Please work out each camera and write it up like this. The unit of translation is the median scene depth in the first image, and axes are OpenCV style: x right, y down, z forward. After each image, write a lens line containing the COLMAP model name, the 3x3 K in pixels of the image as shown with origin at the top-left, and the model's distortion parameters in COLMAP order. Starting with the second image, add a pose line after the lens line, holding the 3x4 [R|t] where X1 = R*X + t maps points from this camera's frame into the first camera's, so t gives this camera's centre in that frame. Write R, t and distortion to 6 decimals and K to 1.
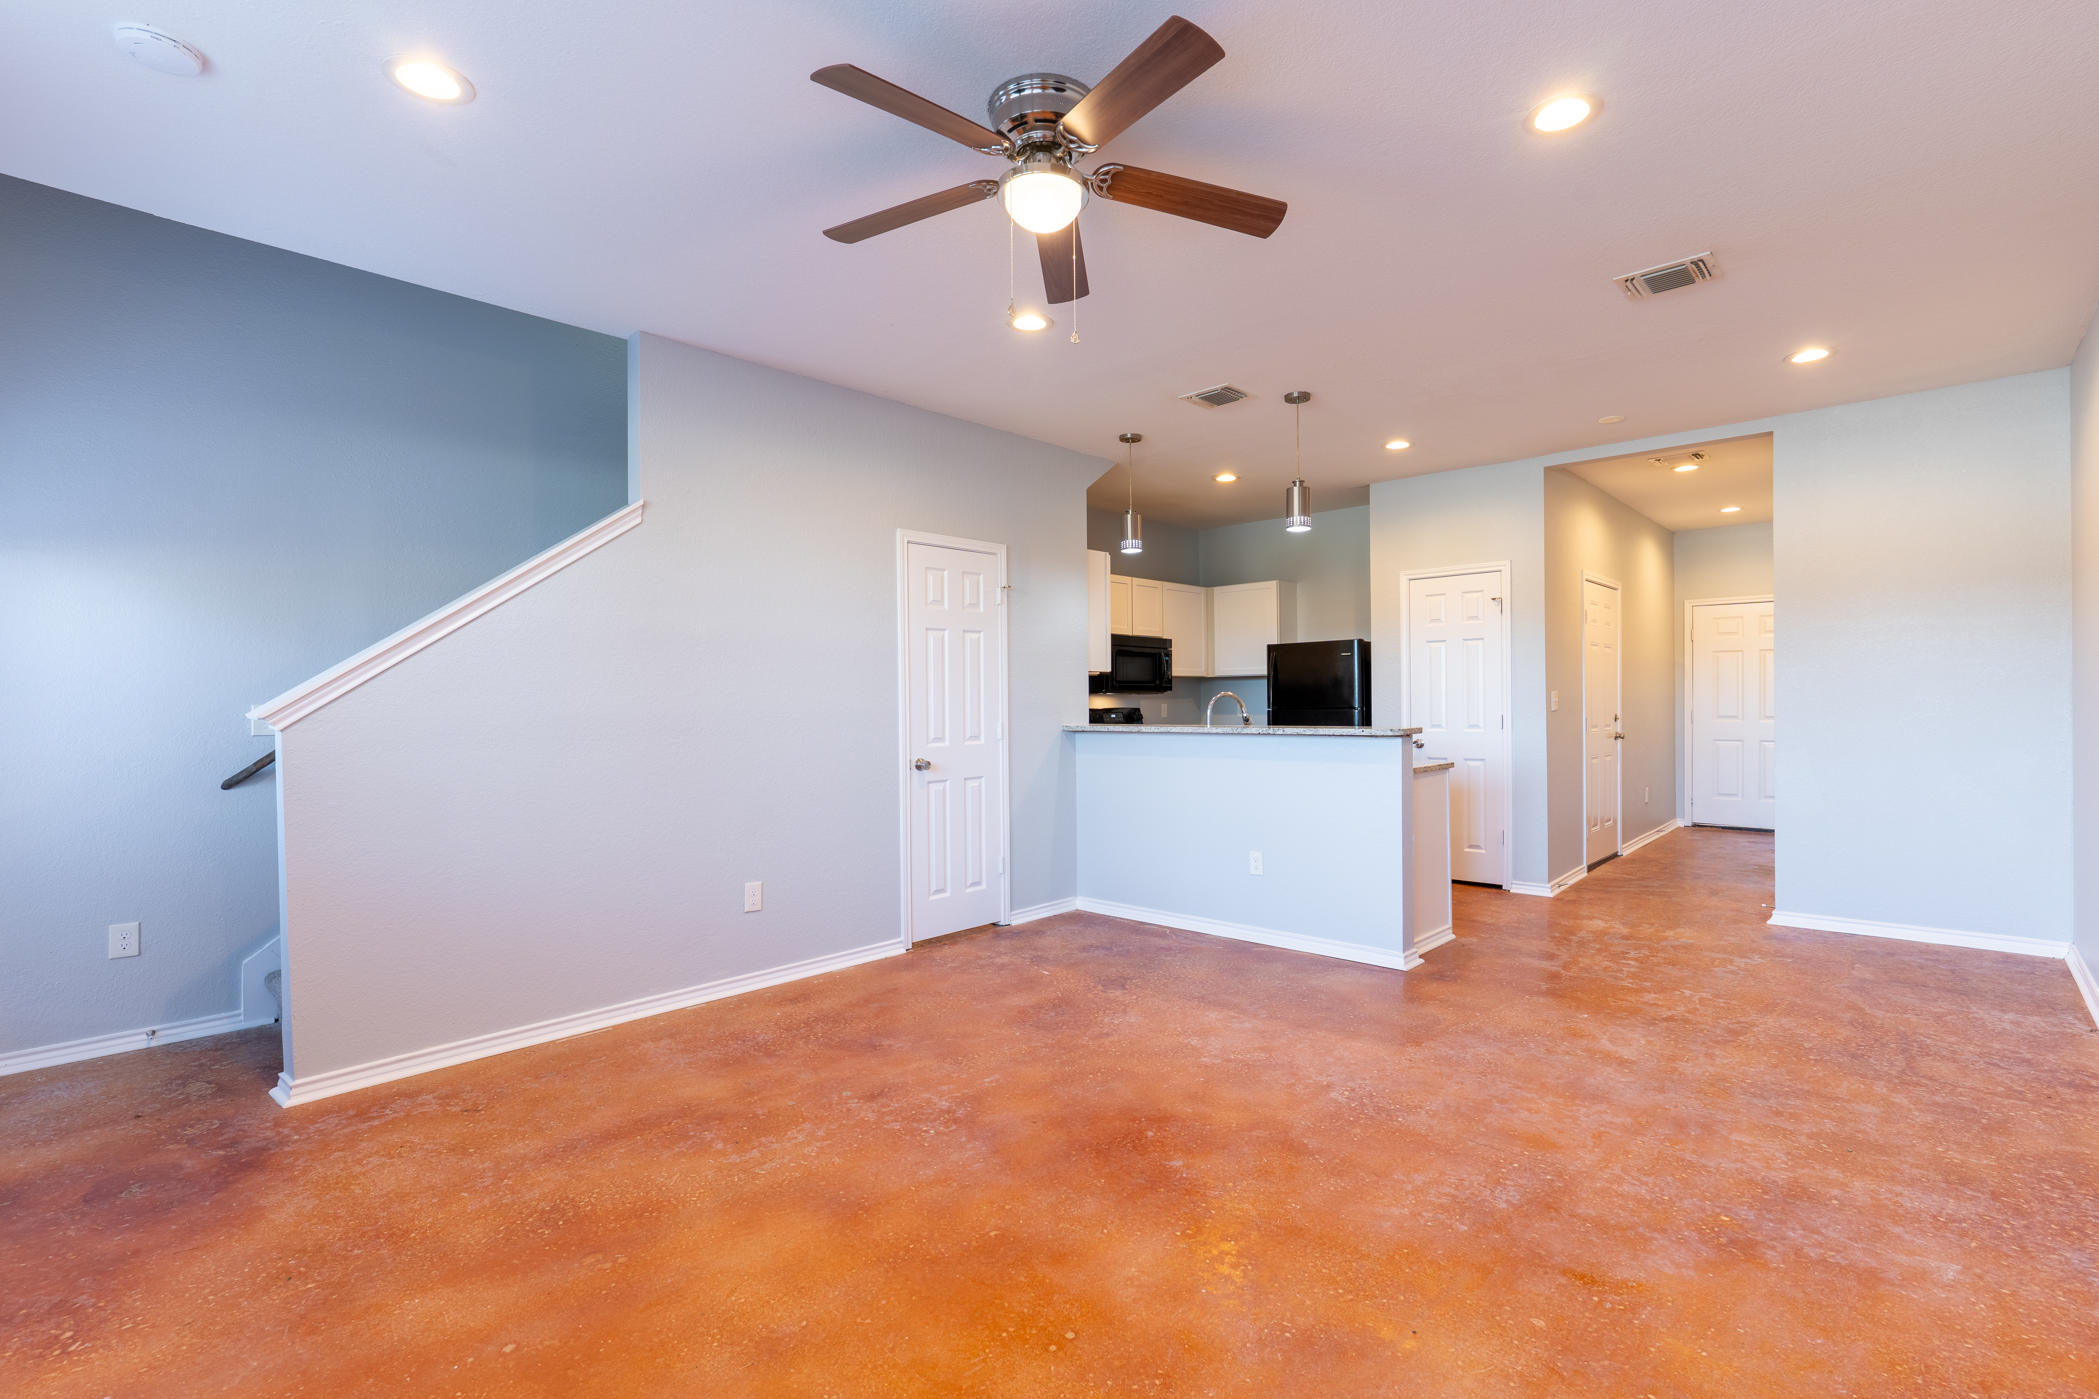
lens RADIAL K [[946.2, 0, 1089.9], [0, 946.2, 704.8], [0, 0, 1]] dist [-0.014019, 0.000898]
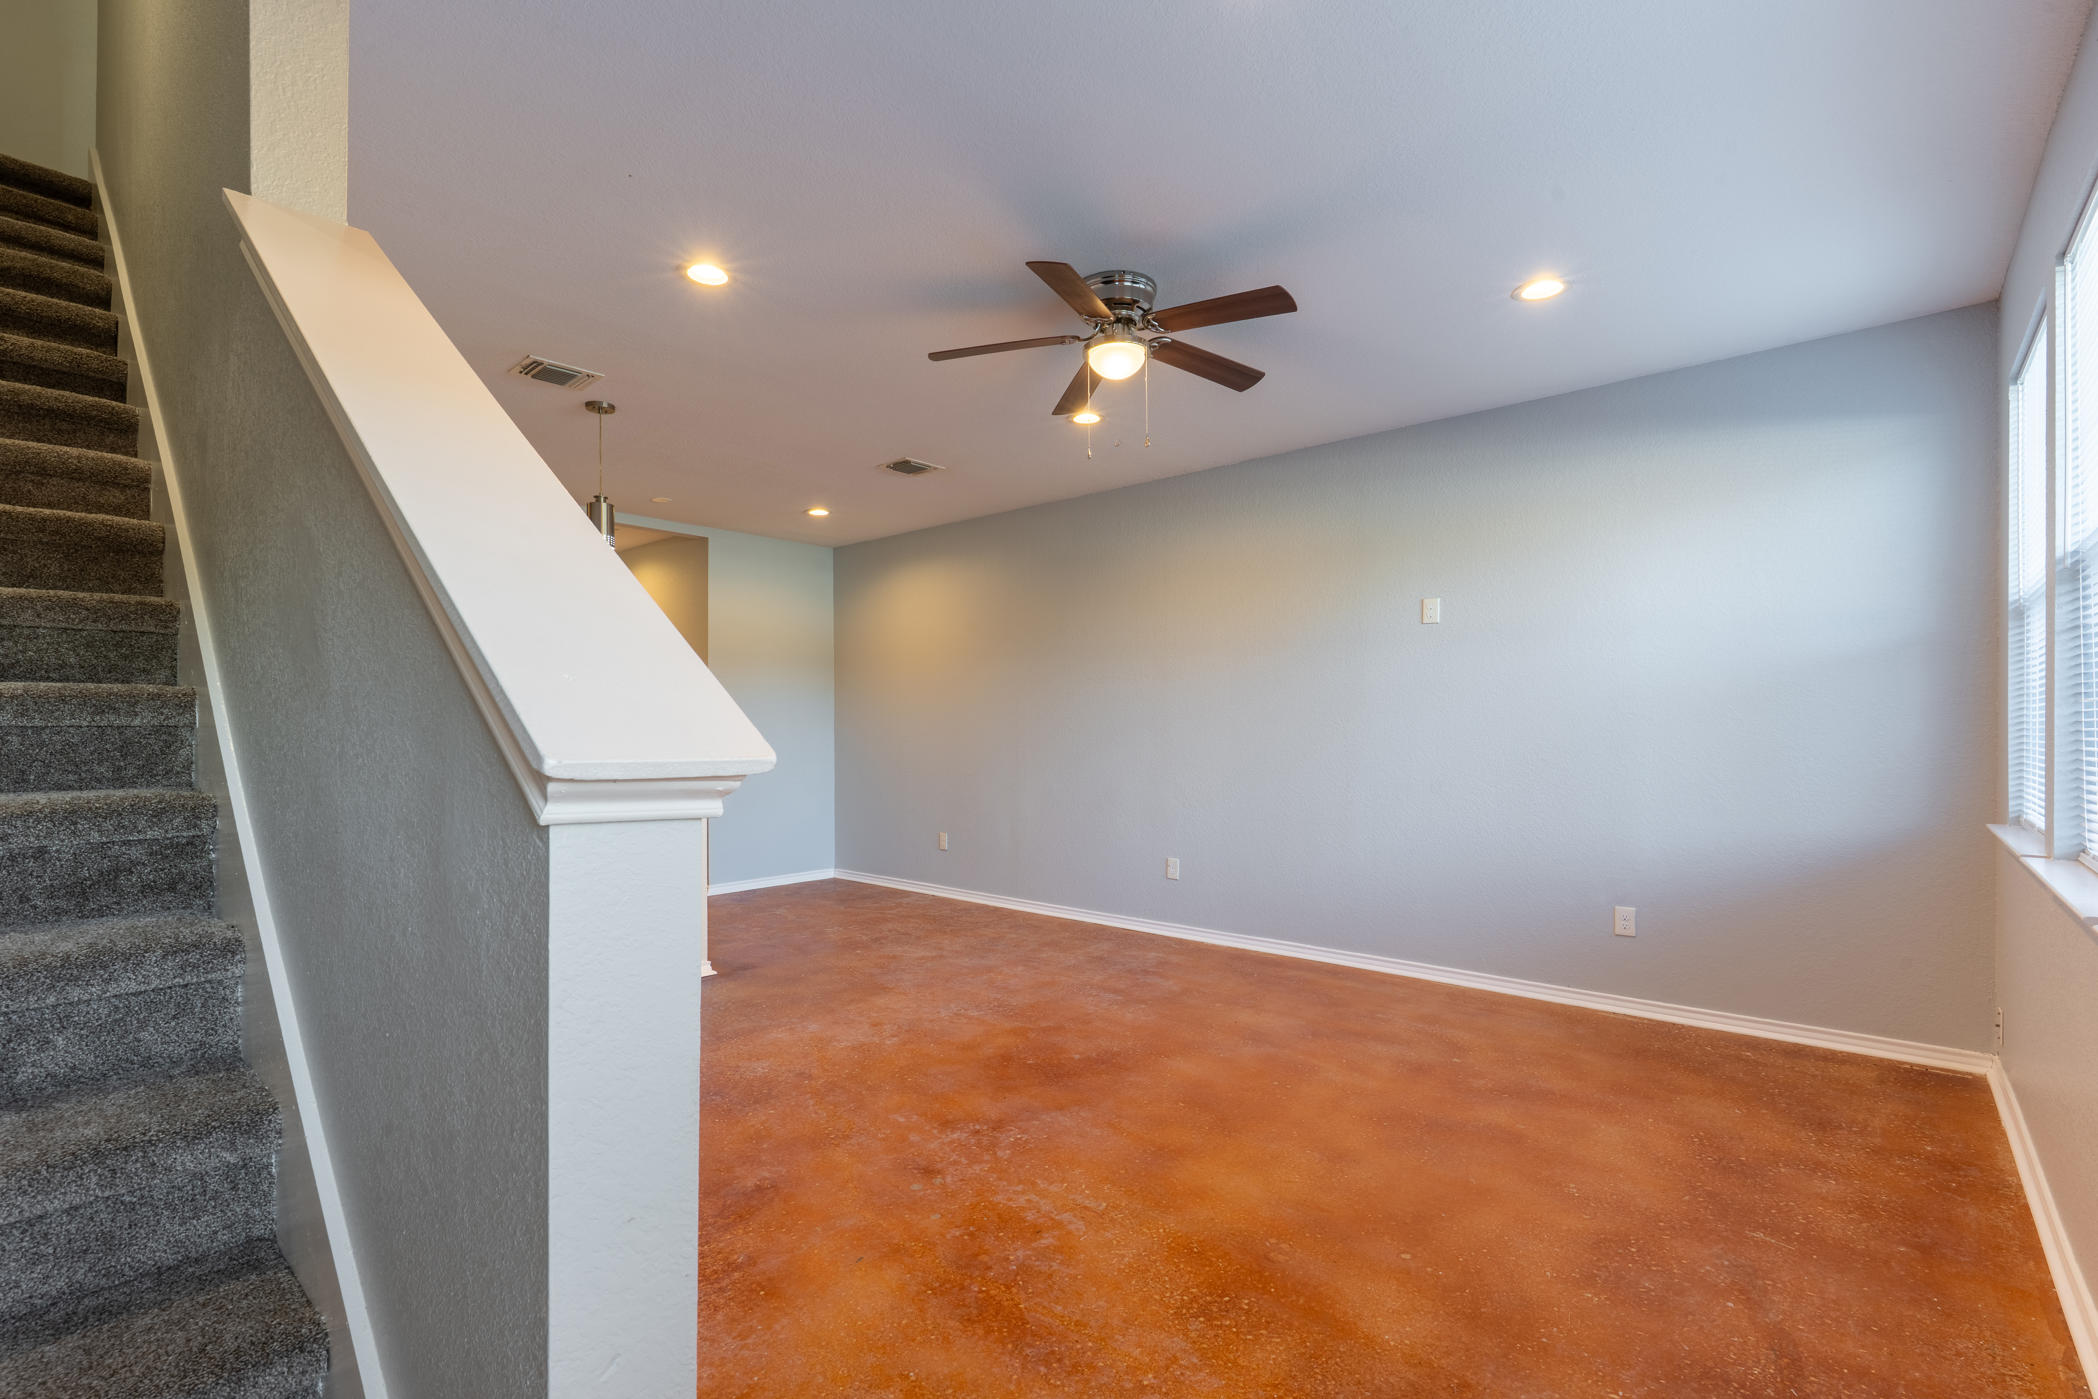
lens RADIAL K [[945.7, 0, 1036.1], [0, 945.7, 730.2], [0, 0, 1]] dist [-0.014019, 0.000898]
pose [[-0.001932, 0.005901, 0.999981, -1.191606], [0.005156, 0.999969, -0.005891, 0.005333], [-0.999985, 0.005144, -0.001963, 0.954682]]
